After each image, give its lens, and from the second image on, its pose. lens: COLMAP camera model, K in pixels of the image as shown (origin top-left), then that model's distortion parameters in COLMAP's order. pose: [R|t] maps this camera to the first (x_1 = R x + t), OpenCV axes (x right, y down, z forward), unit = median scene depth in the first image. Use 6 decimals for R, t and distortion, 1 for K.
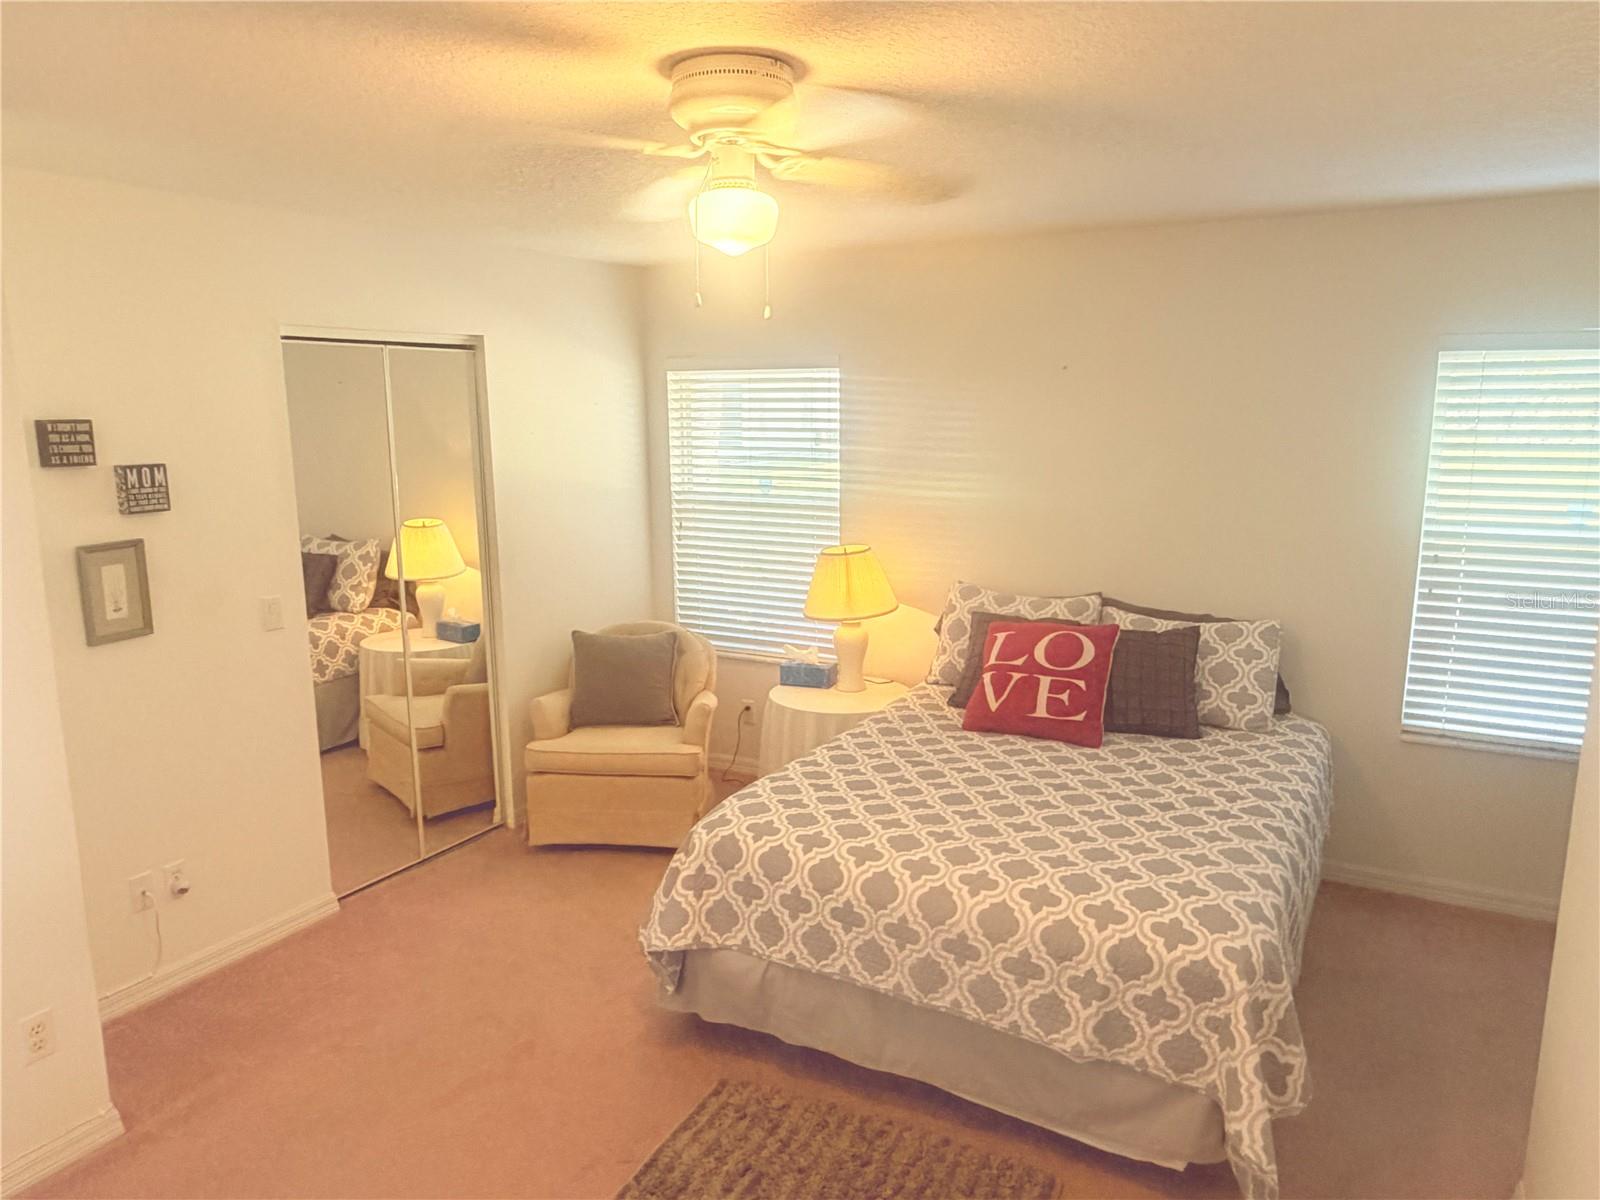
lens RADIAL K [[1097.8, 0, 791.3], [0, 1097.8, 602.8], [0, 0, 1]] dist [0.000841, 0.002974]
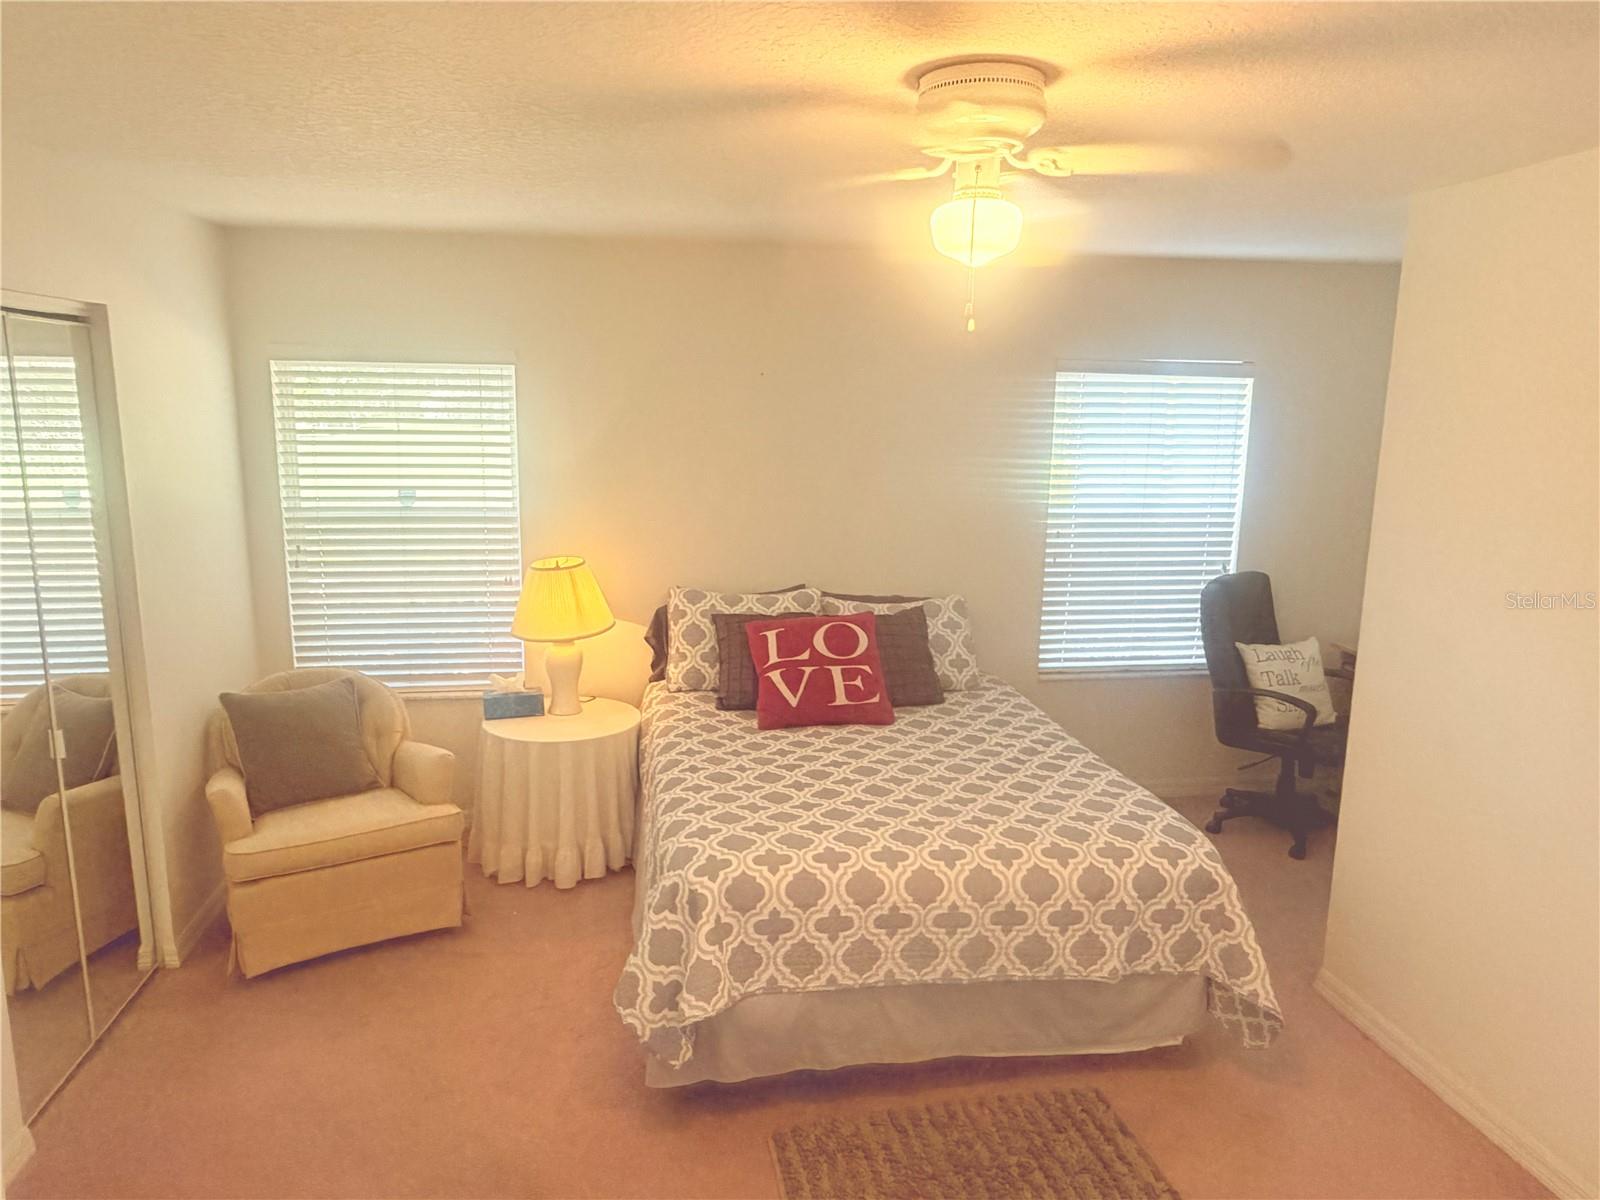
lens RADIAL K [[1097.8, 0, 791.3], [0, 1097.8, 602.8], [0, 0, 1]] dist [0.000841, 0.002974]
pose [[0.787695, -0.096373, 0.608481, -0.504524], [0.093619, 0.994943, 0.036391, -0.042163], [-0.608911, 0.028301, 0.792733, 0.205797]]
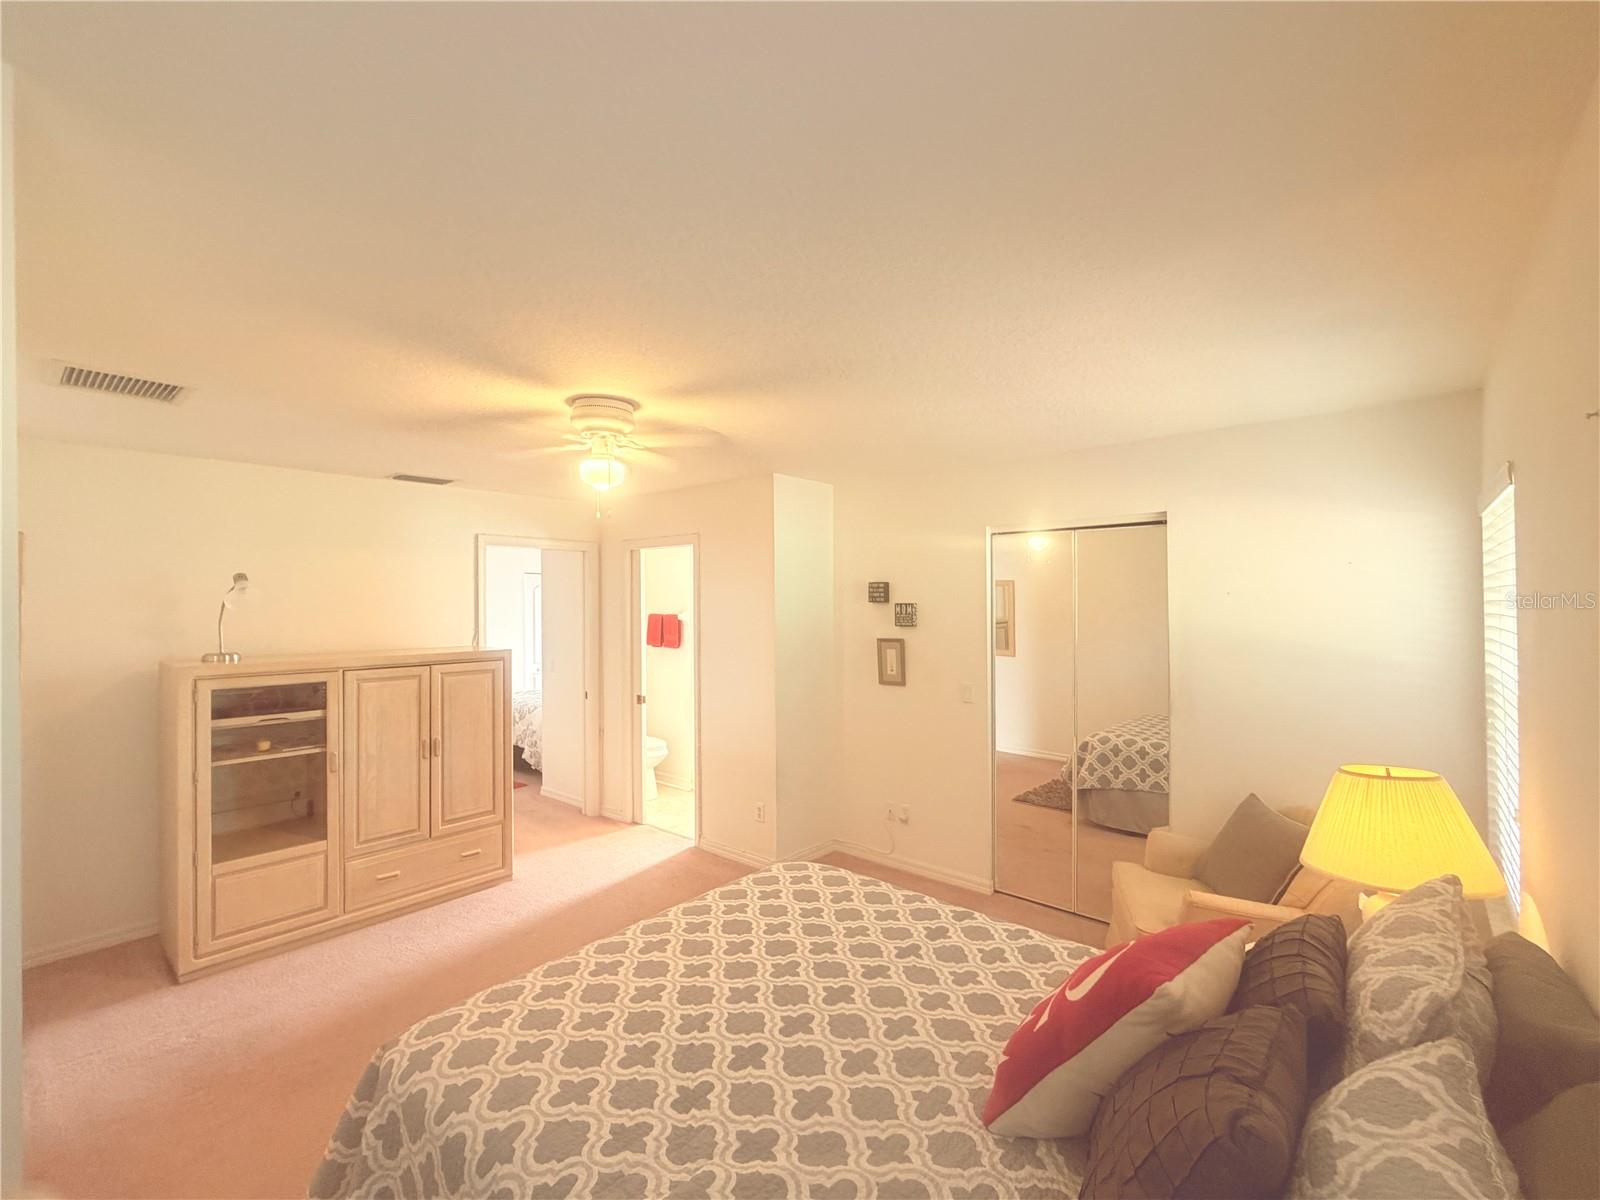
lens RADIAL K [[695.6, 0, 800.0], [0, 695.6, 600.0], [0, 0, 1]] dist [-0.000124, -0.000011]
pose [[-0.200718, 0.003559, -0.979643, 0.710045], [-0.171204, 0.984477, 0.038655, -0.143101], [0.964573, 0.175477, -0.196992, 1.025839]]
